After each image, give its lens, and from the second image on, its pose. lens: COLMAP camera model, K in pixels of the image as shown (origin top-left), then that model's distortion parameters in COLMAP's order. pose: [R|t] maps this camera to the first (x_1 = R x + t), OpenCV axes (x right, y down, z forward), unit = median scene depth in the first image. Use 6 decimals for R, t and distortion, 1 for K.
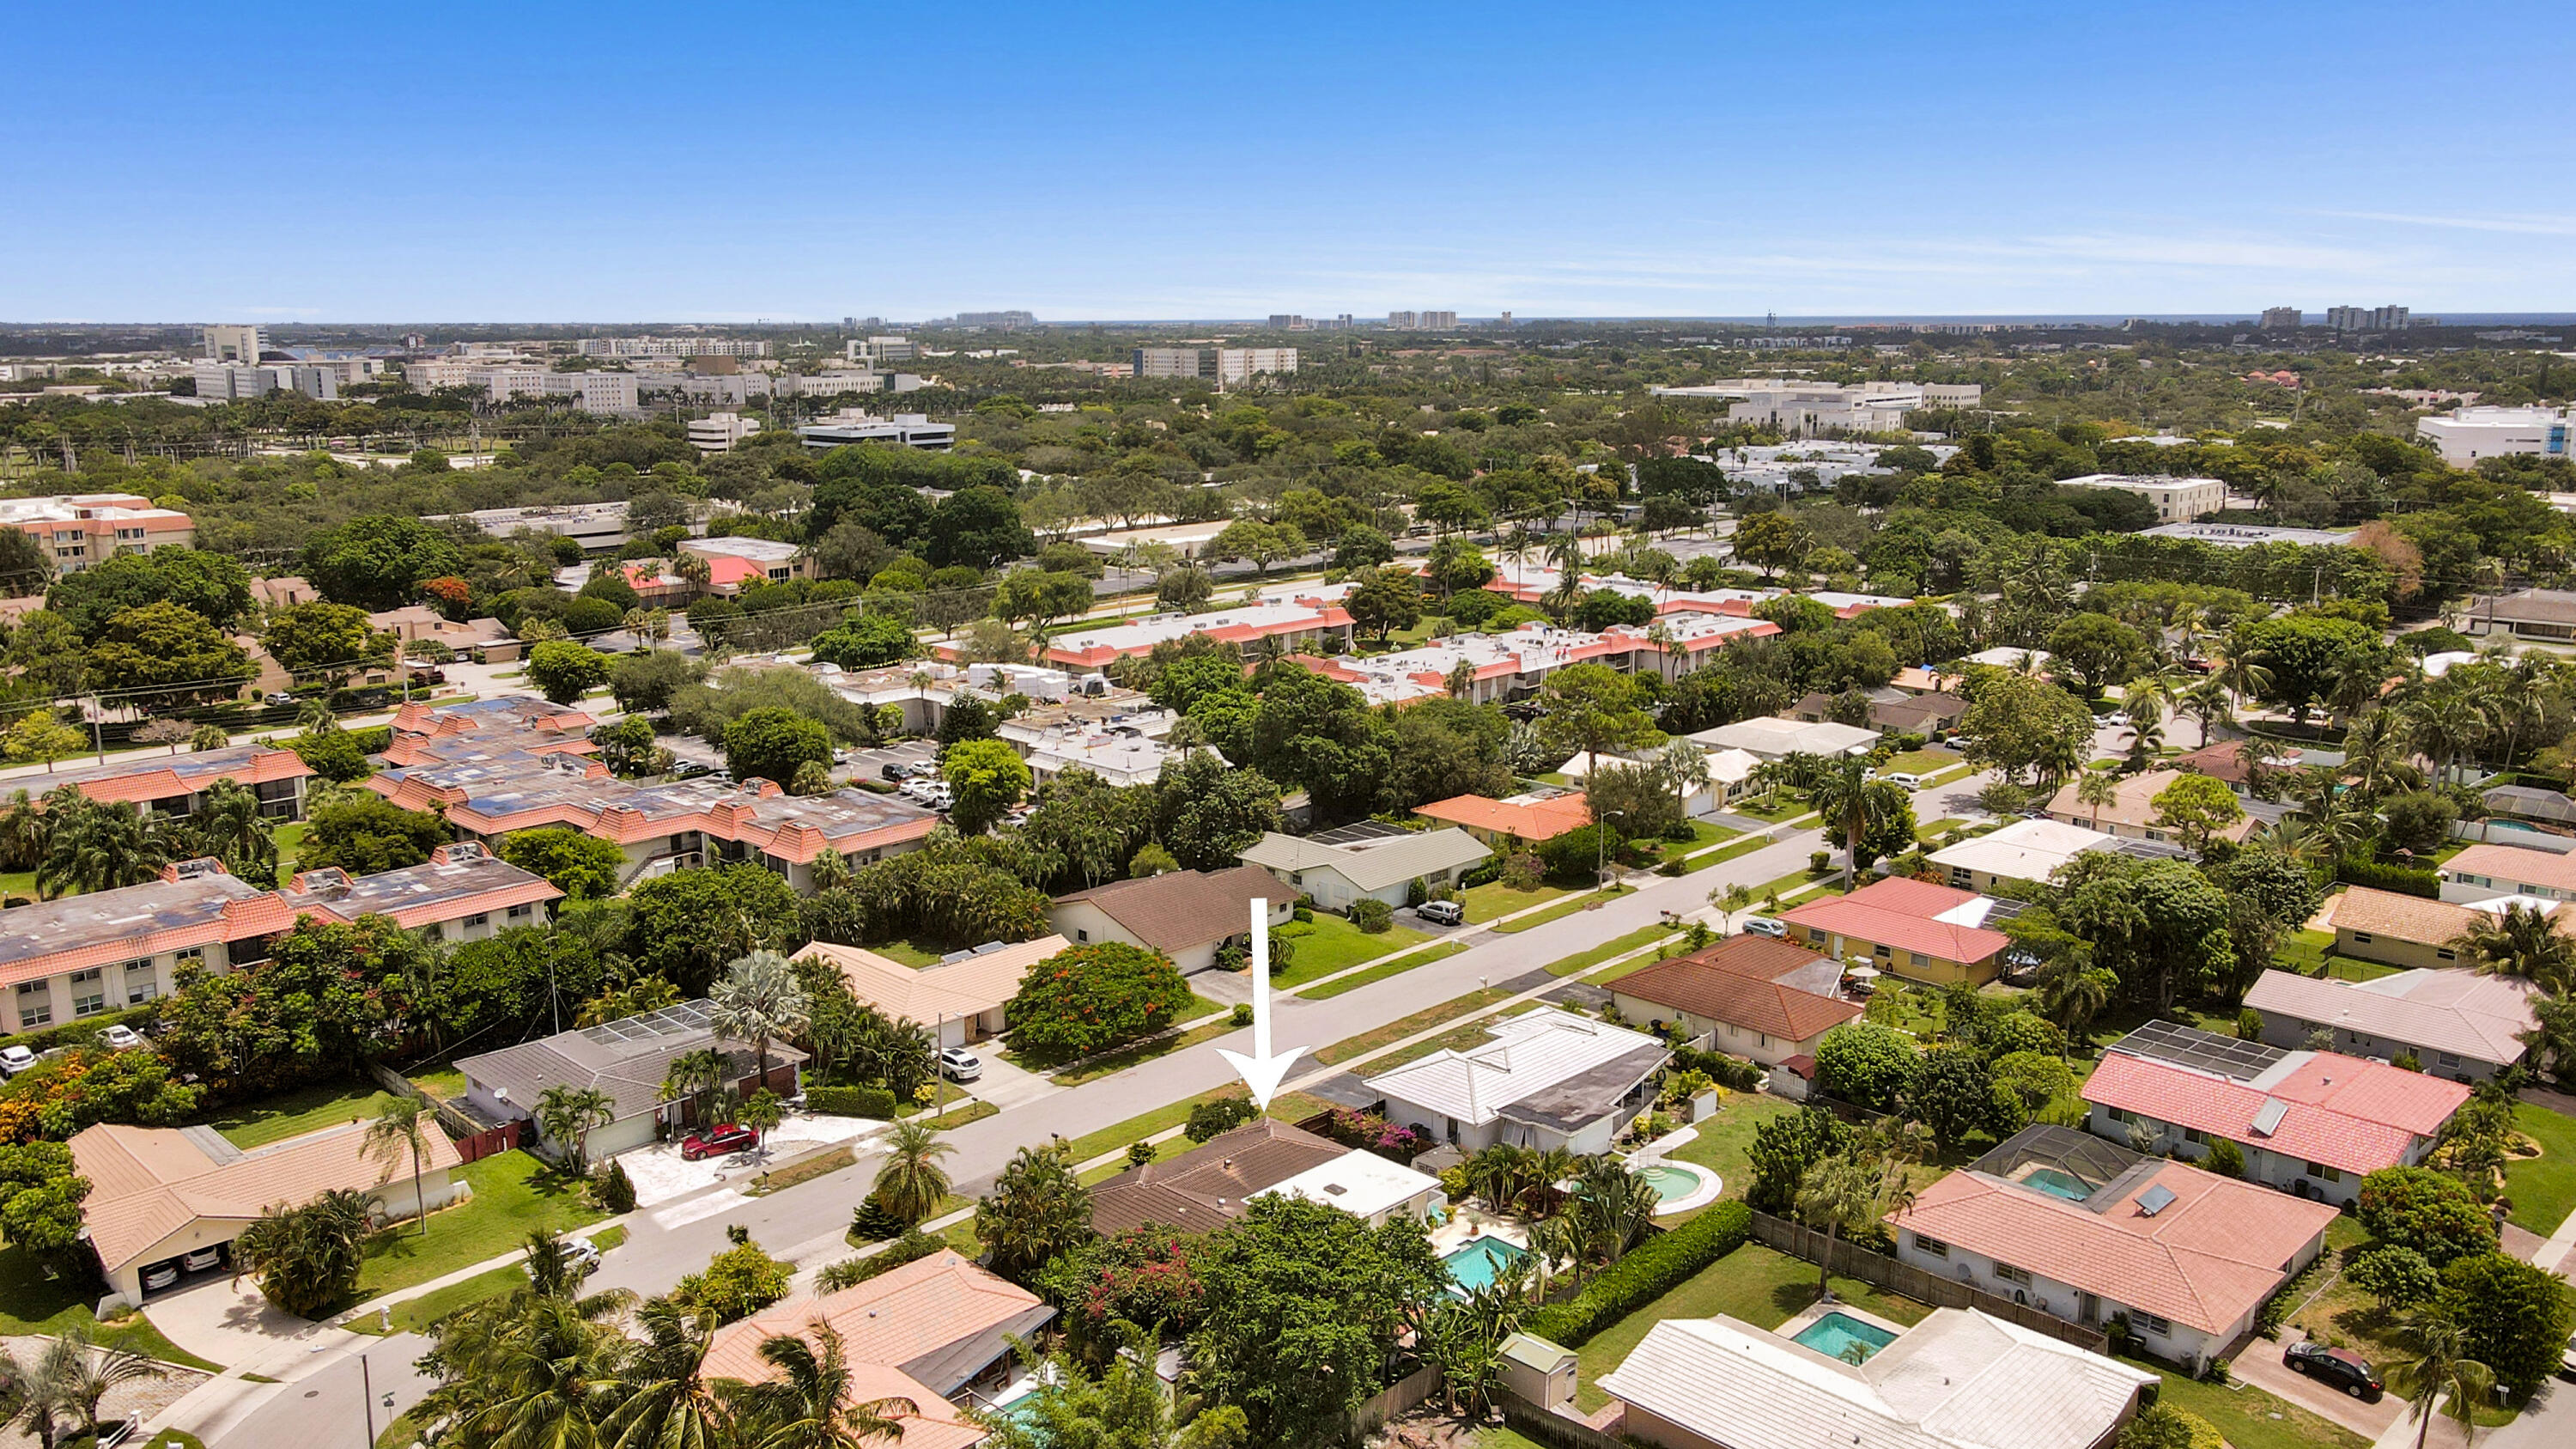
lens RADIAL K [[1984.5, 0, 1288.0], [0, 1984.5, 724.5], [0, 0, 1]] dist [-0.033695, 0.111395]
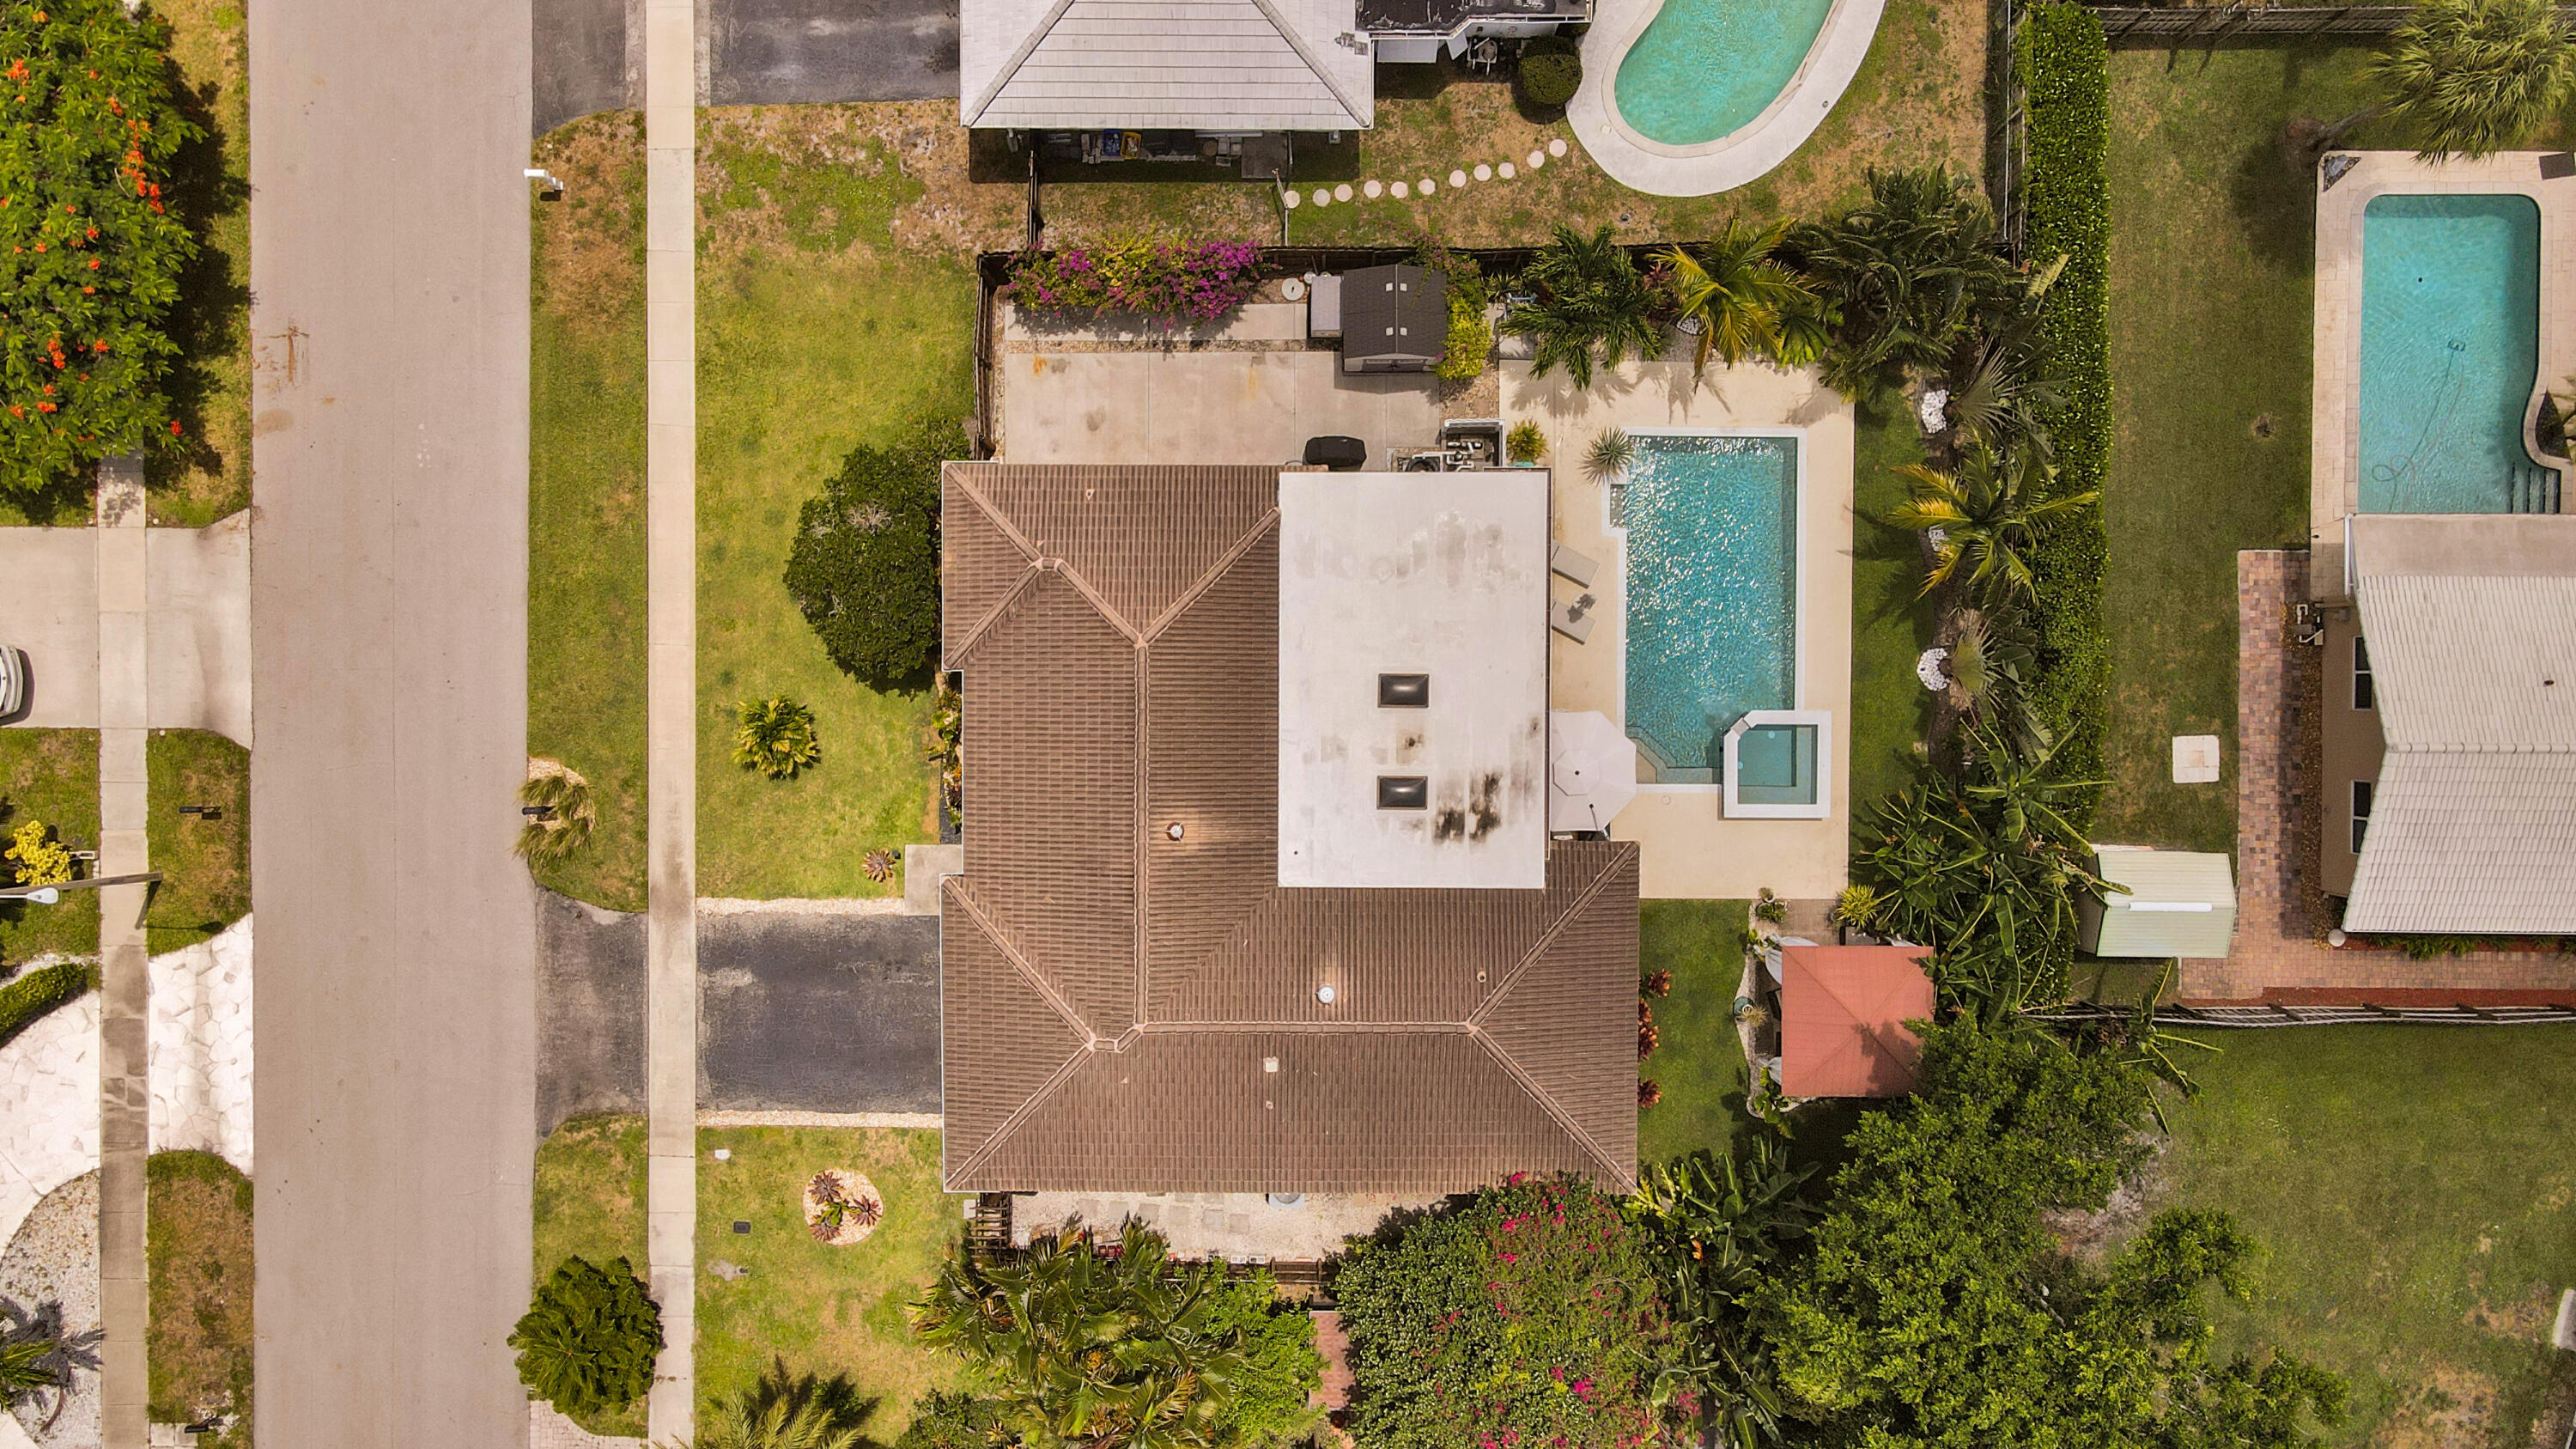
lens RADIAL K [[1888.4, 0, 1299.7], [0, 1888.4, 733.2], [0, 0, 1]] dist [0.004309, 0.035224]
pose [[0.707368, -0.706834, -0.004010, 0.001365], [0.139280, 0.133820, 0.981169, -0.091681], [-0.692987, -0.694607, 0.193108, 0.538702]]
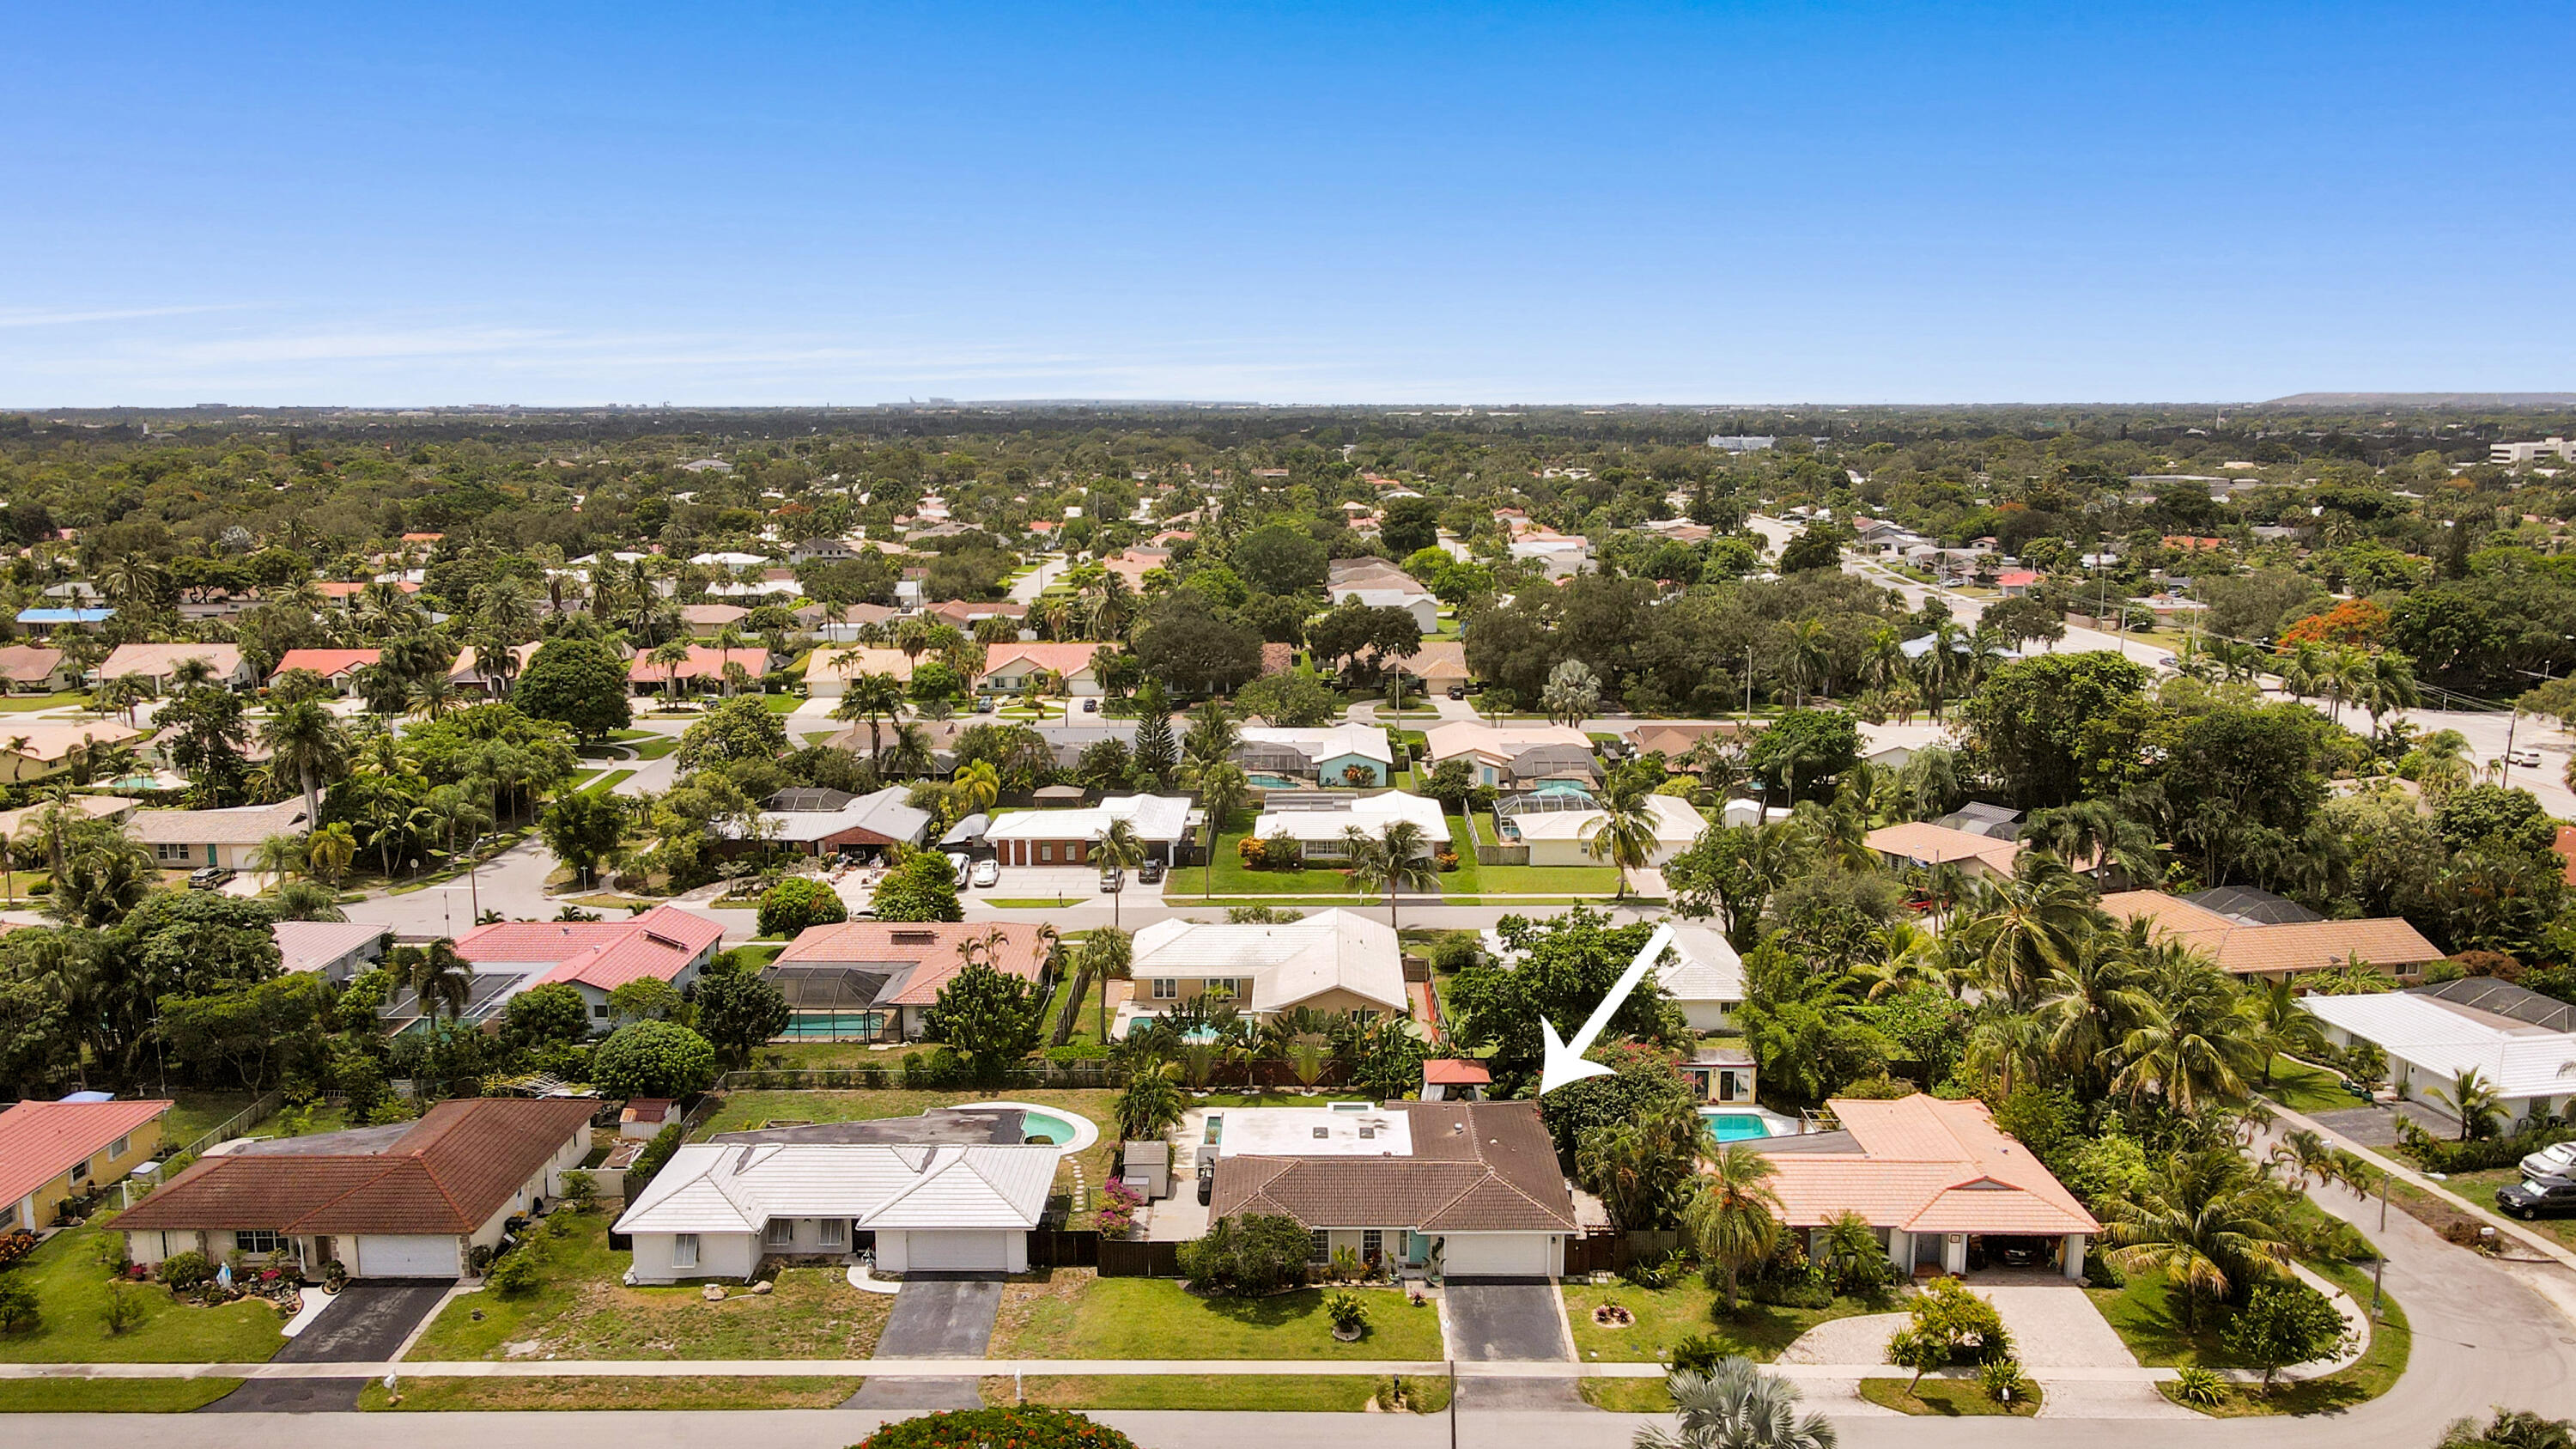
lens RADIAL K [[1912.4, 0, 1305.6], [0, 1912.4, 758.3], [0, 0, 1]] dist [0.001527, 0.002126]
pose [[-0.706613, -0.124539, 0.696555, -0.330798], [0.151372, 0.934997, 0.320728, -0.124330], [-0.691220, 0.332069, -0.641829, 0.878515]]
